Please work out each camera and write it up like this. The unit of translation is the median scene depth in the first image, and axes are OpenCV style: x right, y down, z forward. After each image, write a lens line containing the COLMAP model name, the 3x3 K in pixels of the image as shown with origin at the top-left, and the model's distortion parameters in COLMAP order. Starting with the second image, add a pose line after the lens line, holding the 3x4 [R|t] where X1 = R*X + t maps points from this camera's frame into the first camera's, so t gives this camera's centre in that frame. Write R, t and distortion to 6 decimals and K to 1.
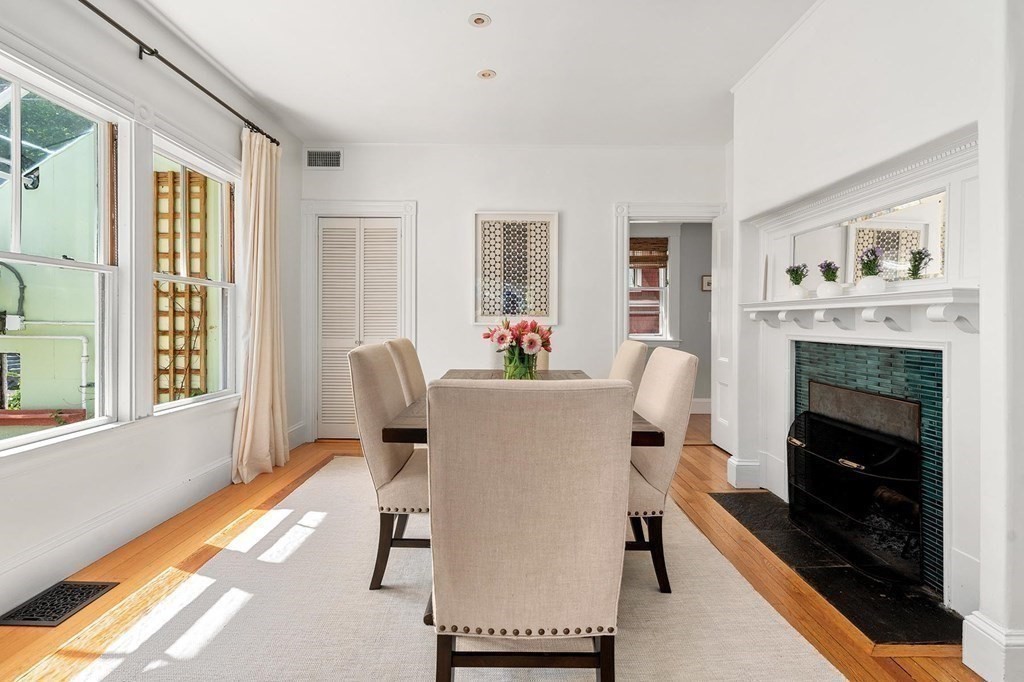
lens RADIAL K [[498.0, 0, 511.7], [0, 498.0, 333.0], [0, 0, 1]] dist [0.002001, 0.000163]
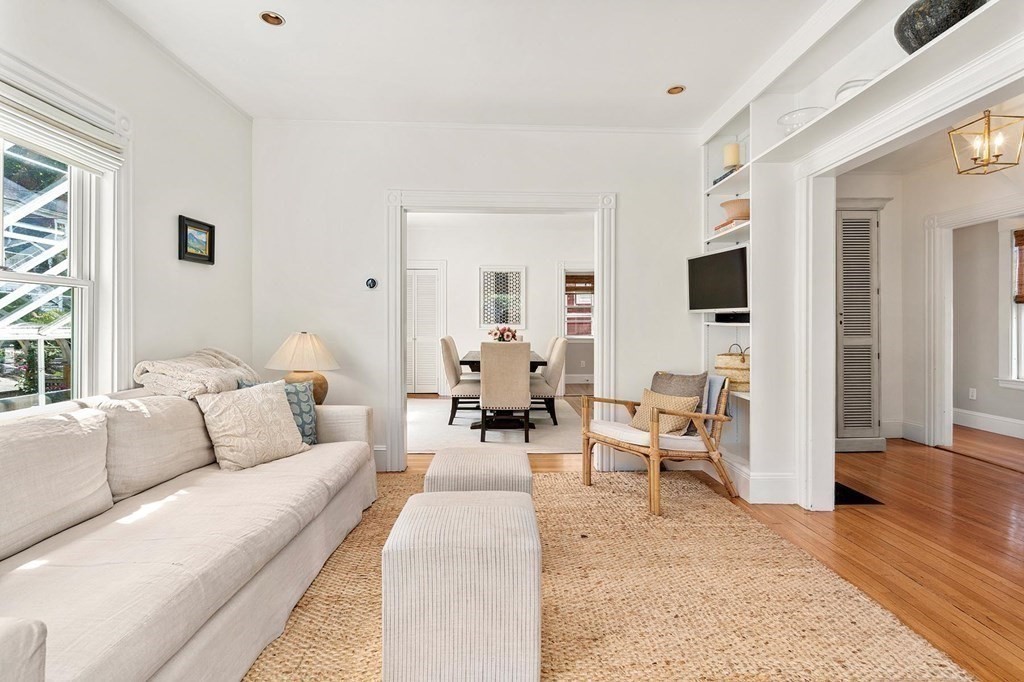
lens RADIAL K [[498.0, 0, 510.1], [0, 498.0, 333.4], [0, 0, 1]] dist [0.002001, 0.000163]
pose [[0.999809, -0.004028, 0.019124, 0.002913], [0.004203, 0.999949, -0.009131, 0.023383], [-0.019086, 0.009210, 0.999775, -1.144274]]
